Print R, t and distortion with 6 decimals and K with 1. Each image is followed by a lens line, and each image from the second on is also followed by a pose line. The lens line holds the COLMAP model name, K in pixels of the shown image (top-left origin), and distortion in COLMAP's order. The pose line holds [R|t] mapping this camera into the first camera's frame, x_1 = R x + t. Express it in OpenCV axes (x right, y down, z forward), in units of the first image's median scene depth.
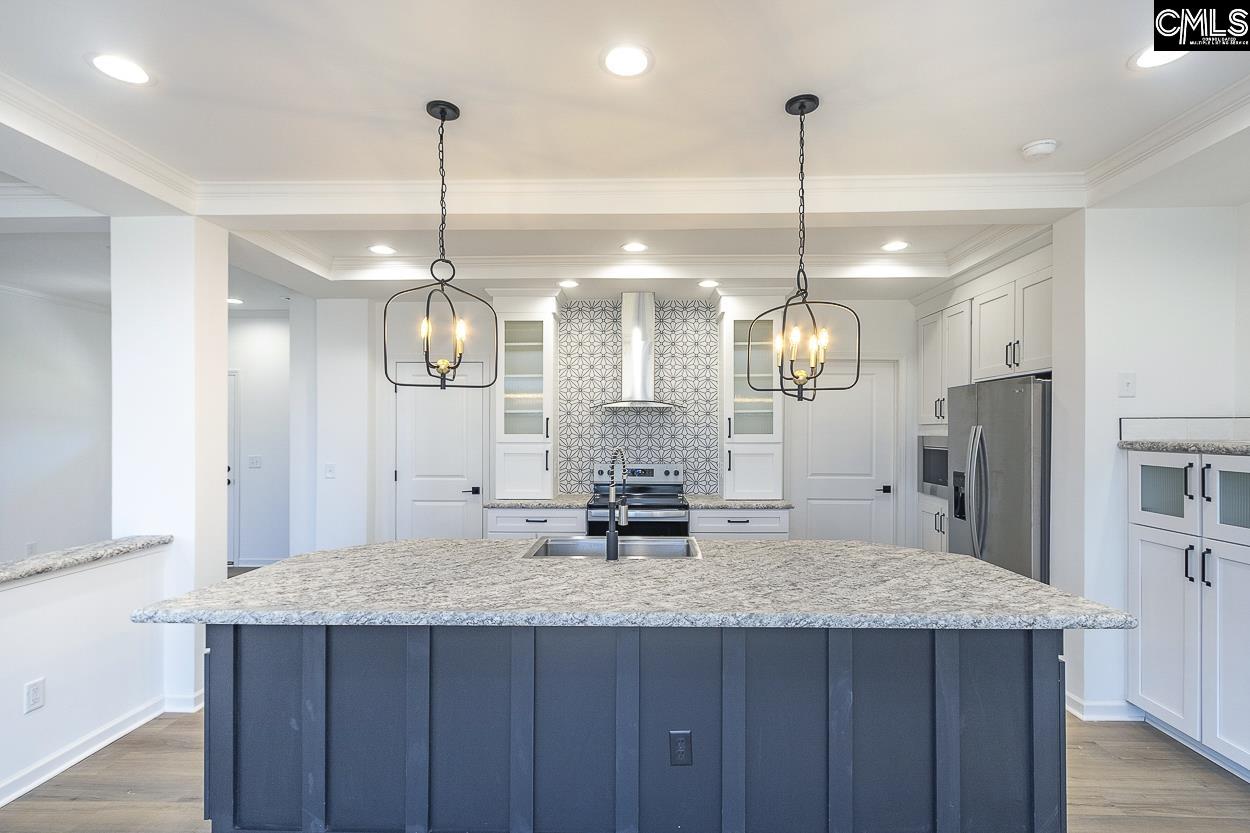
lens RADIAL K [[582.4, 0, 630.6], [0, 582.4, 443.7], [0, 0, 1]] dist [0.007211, -0.001561]
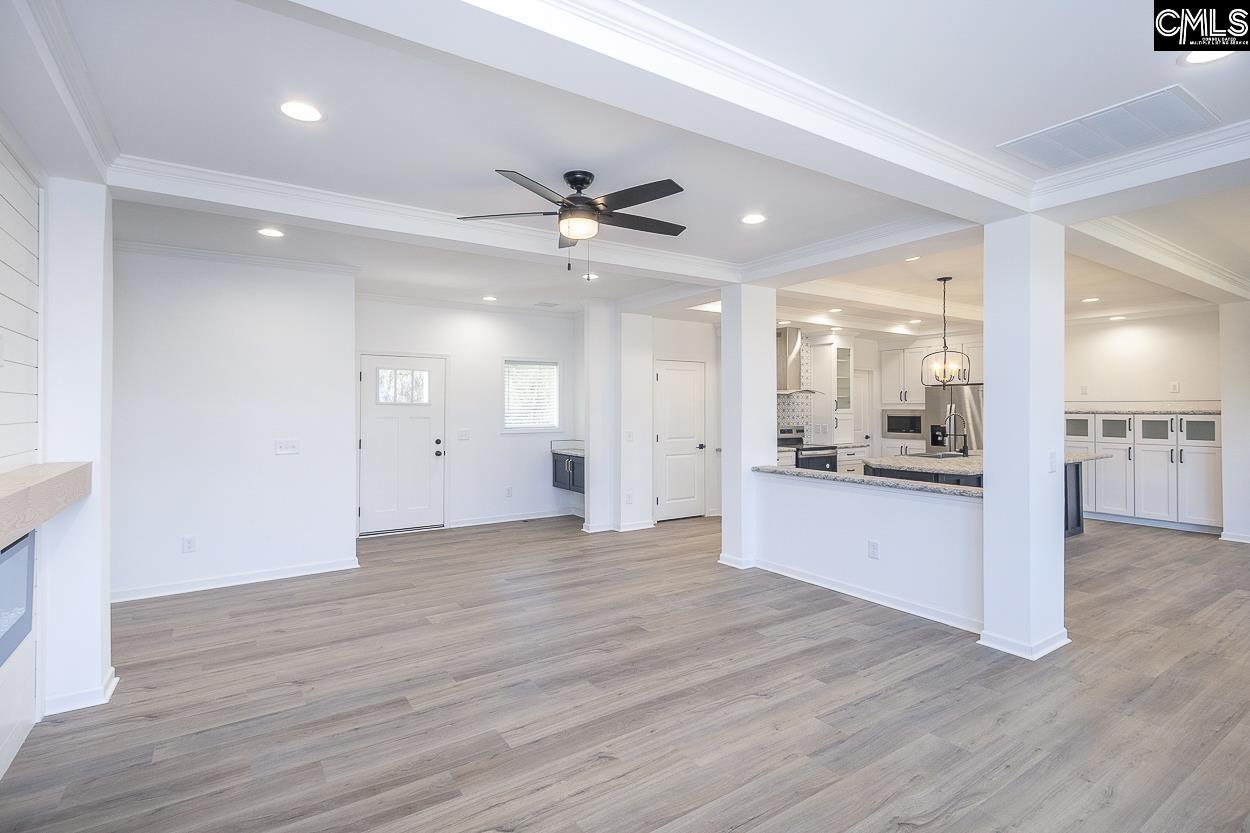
lens RADIAL K [[582.4, 0, 598.8], [0, 582.4, 397.1], [0, 0, 1]] dist [0.007211, -0.001561]
pose [[0.840376, 0.008945, 0.541930, -1.514491], [0.014195, 0.999158, -0.038504, 0.007510], [-0.541818, 0.040050, 0.839541, -0.151109]]
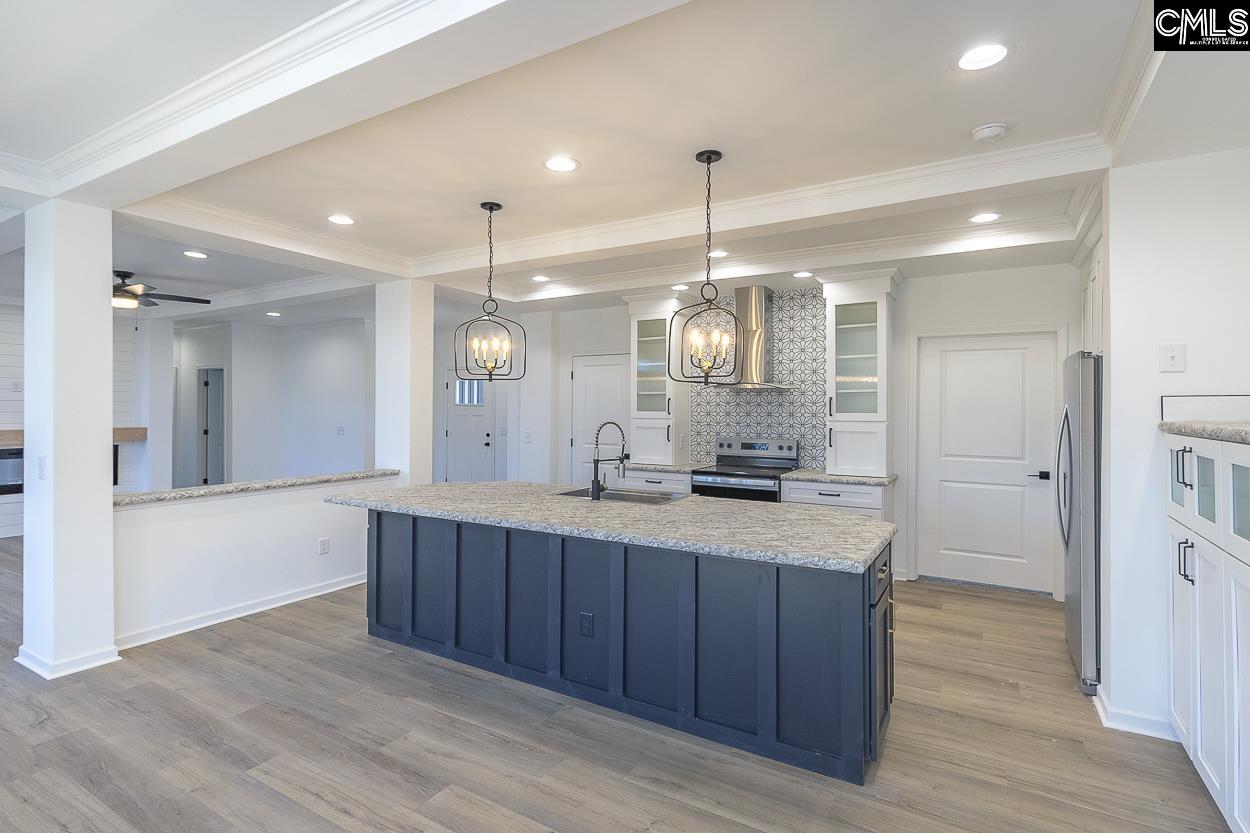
lens RADIAL K [[582.4, 0, 646.8], [0, 582.4, 420.3], [0, 0, 1]] dist [0.007211, -0.001561]
pose [[0.888690, 0.012640, -0.458334, 0.378535], [-0.014479, 0.999895, -0.000500, 0.003030], [0.458279, 0.007081, 0.888780, -0.100875]]
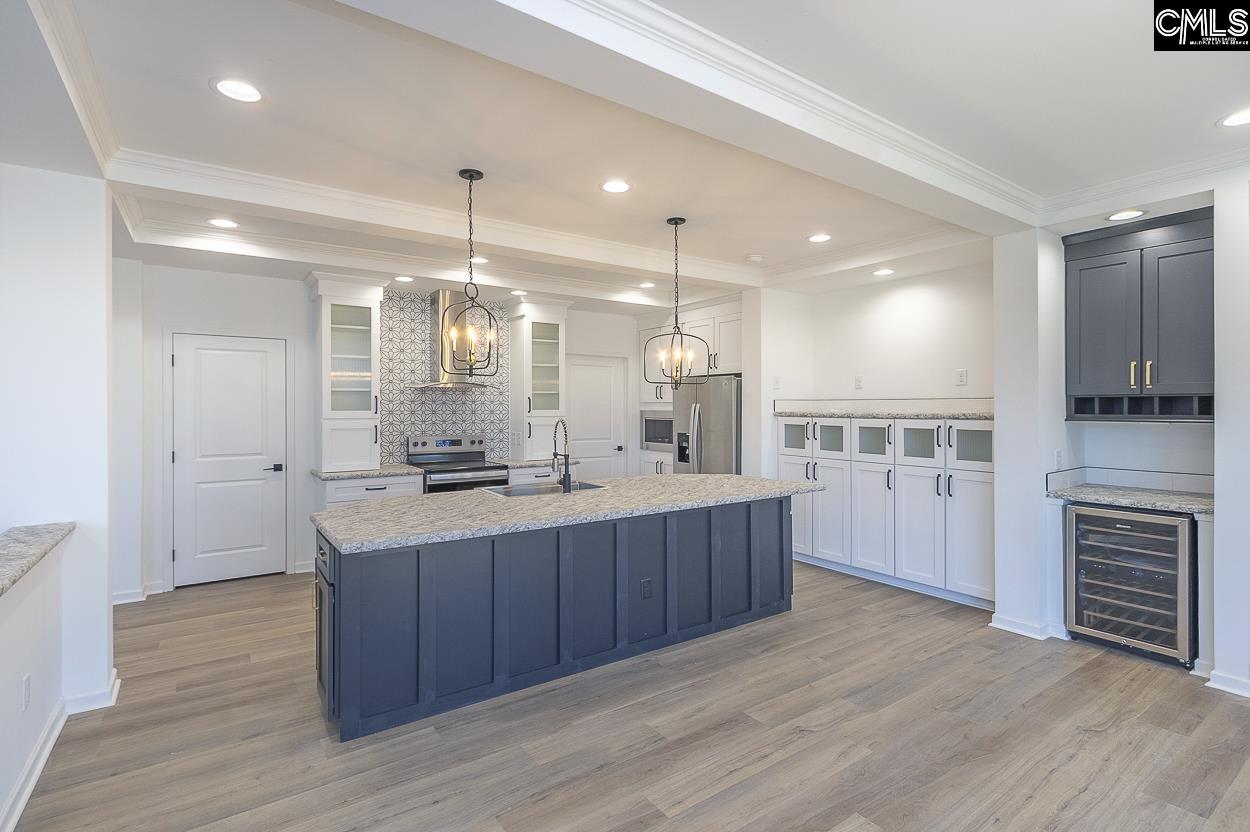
lens RADIAL K [[582.4, 0, 605.5], [0, 582.4, 409.8], [0, 0, 1]] dist [0.007211, -0.001561]
pose [[0.824279, -0.003852, 0.566170, -0.435830], [0.014898, 0.999778, -0.014889, 0.005312], [-0.565987, 0.020707, 0.824154, -0.159368]]
